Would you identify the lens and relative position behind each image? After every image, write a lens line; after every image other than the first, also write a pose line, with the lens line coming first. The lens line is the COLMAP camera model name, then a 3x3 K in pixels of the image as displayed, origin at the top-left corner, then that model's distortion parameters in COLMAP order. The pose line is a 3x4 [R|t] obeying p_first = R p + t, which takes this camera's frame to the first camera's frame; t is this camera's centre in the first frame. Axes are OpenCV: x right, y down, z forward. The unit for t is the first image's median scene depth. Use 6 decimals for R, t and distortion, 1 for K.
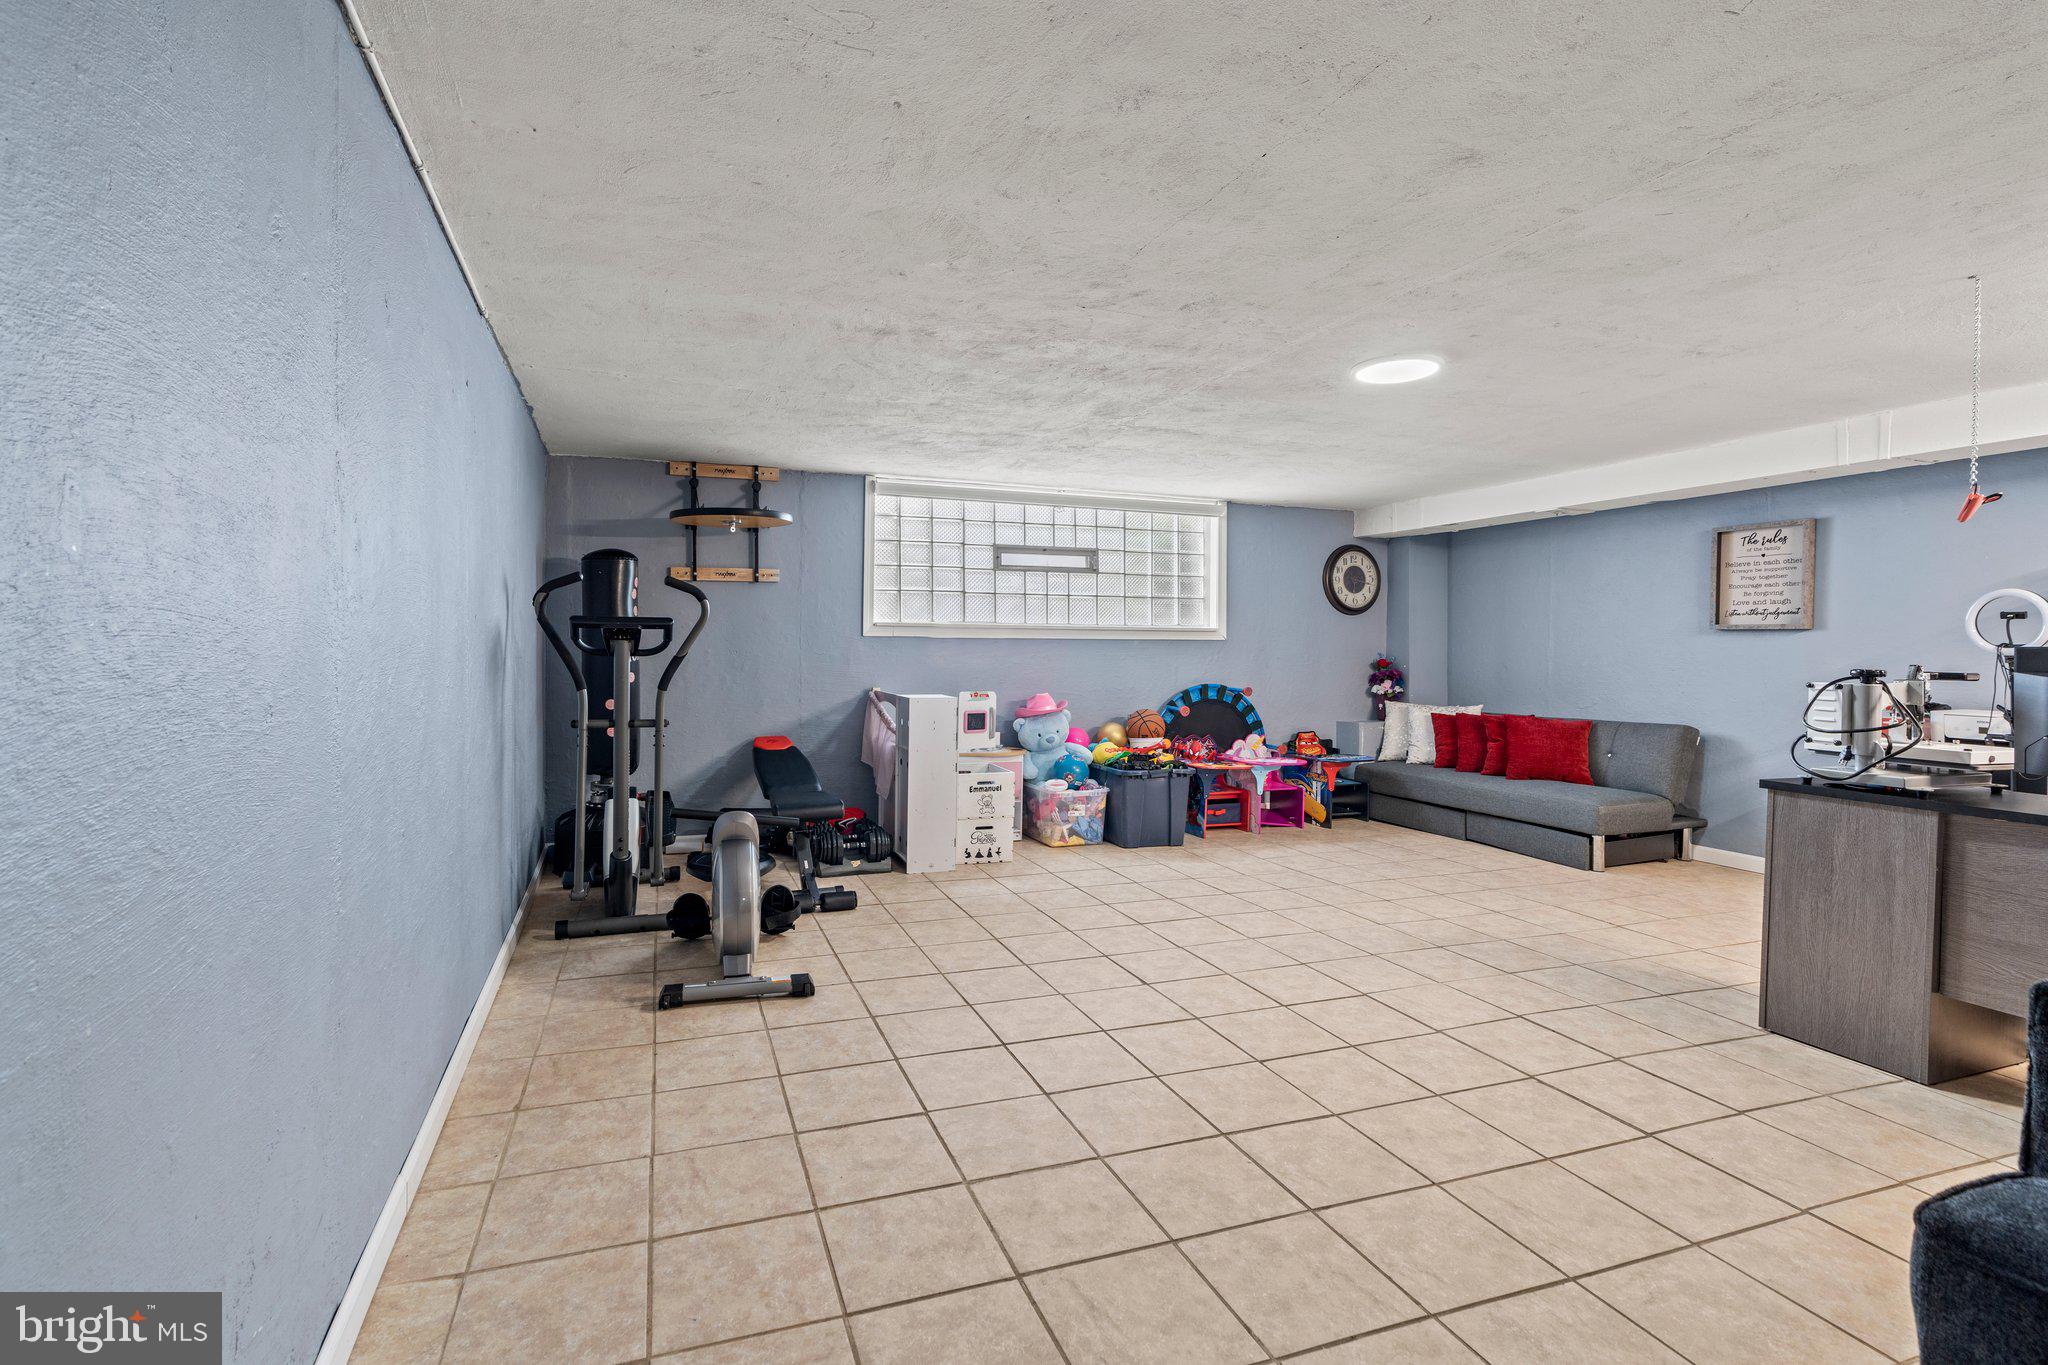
lens RADIAL K [[949.1, 0, 1009.9], [0, 949.1, 667.9], [0, 0, 1]] dist [0.002723, 0.000200]
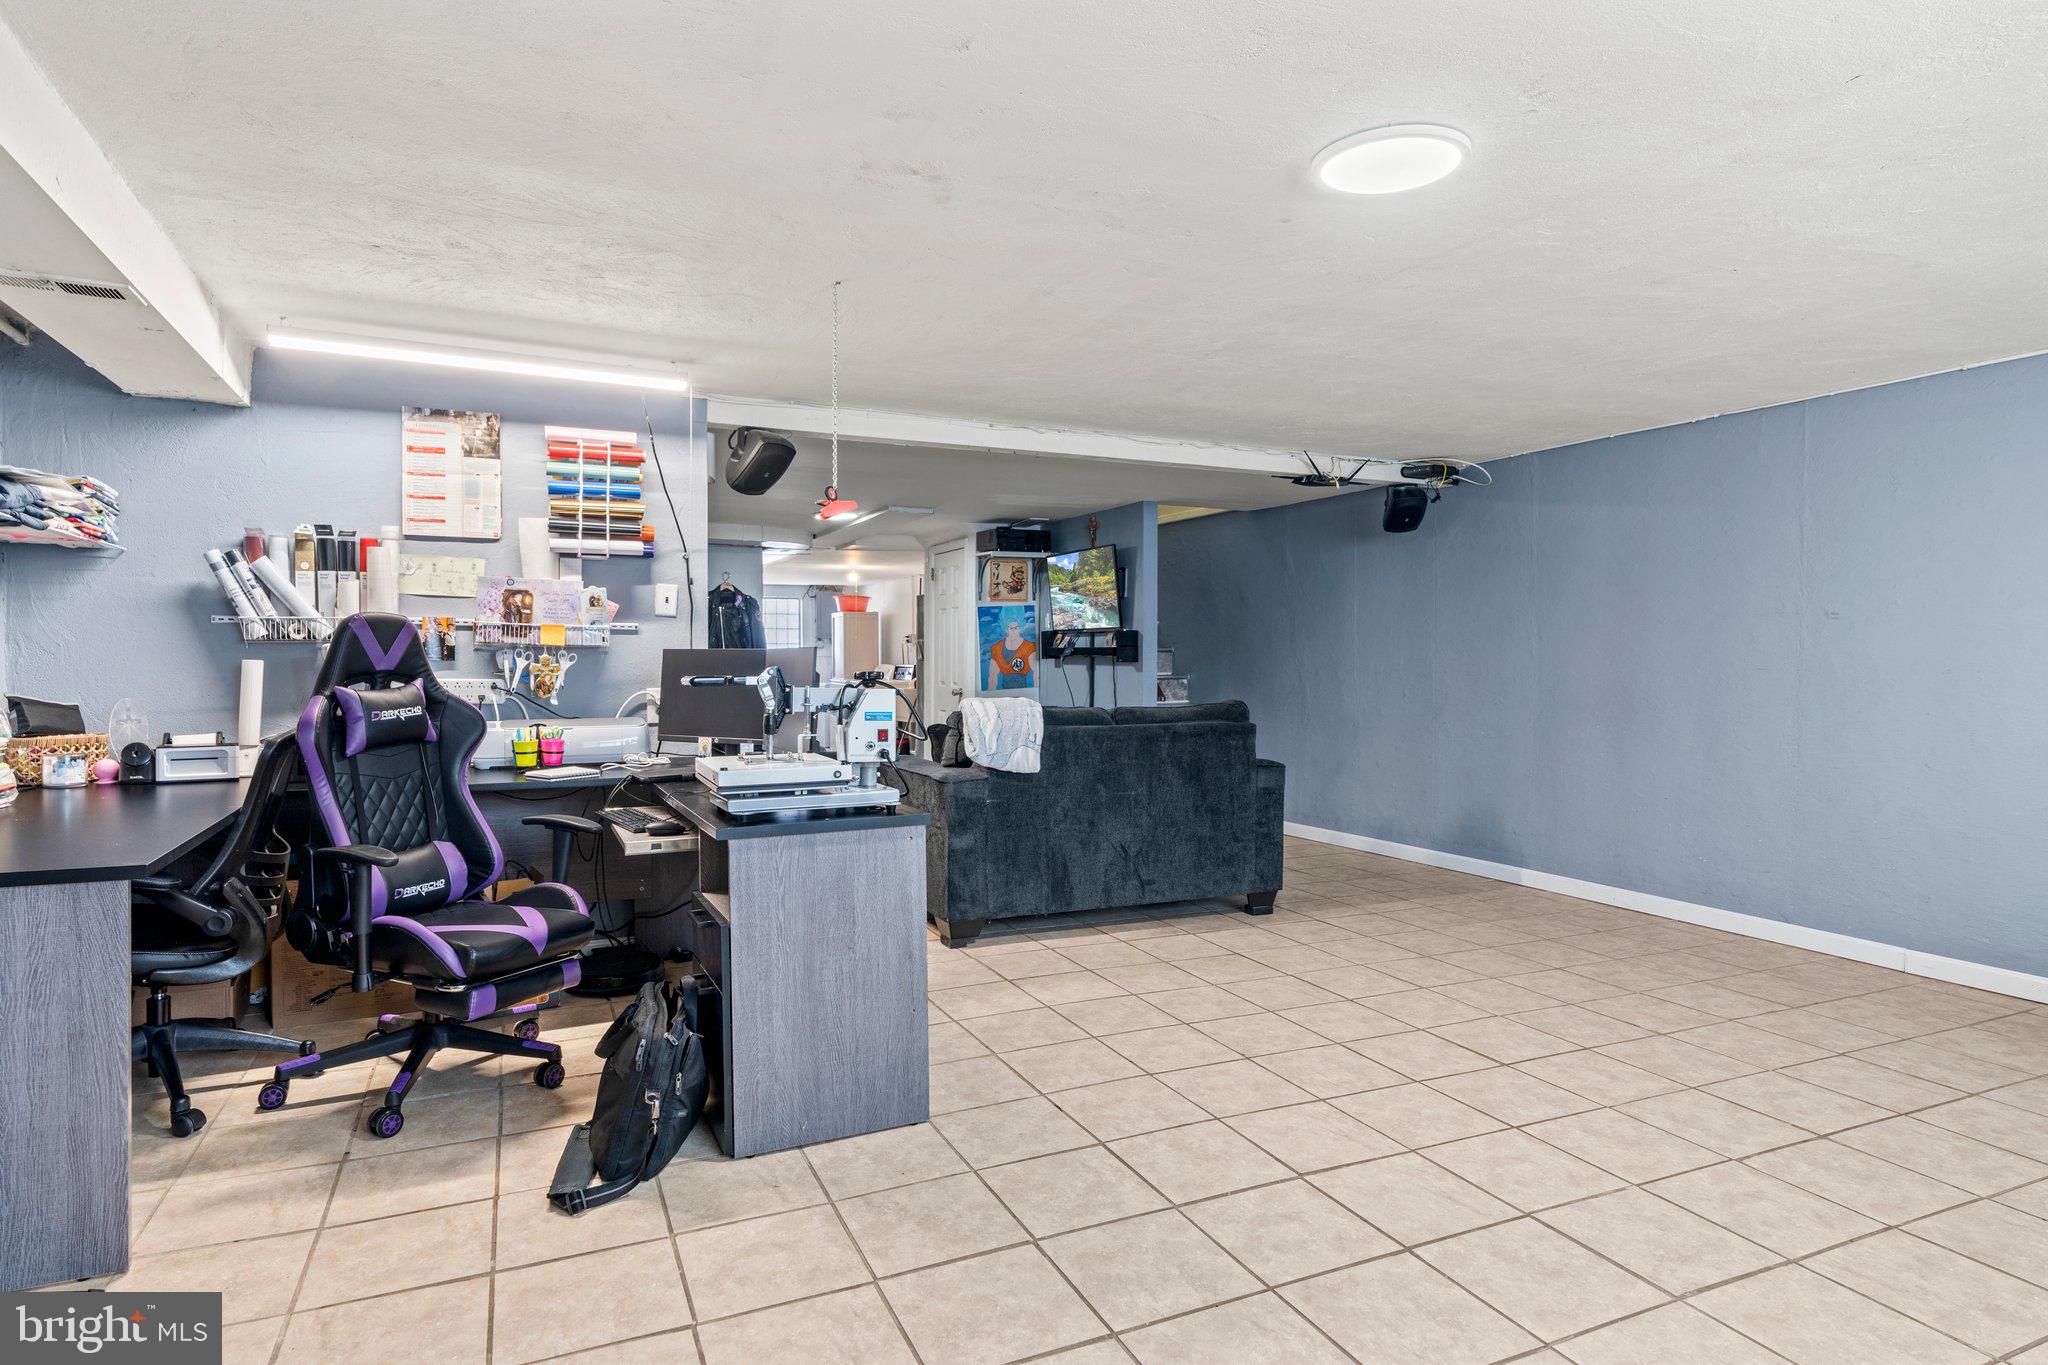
lens RADIAL K [[1144.4, 0, 1032.8], [0, 1144.4, 689.9], [0, 0, 1]] dist [-0.000544, 0.001252]
pose [[-0.996400, -0.006126, -0.084552, 0.340297], [-0.009900, 0.998970, 0.044288, -0.011868], [0.084194, 0.044966, -0.995434, 0.844677]]
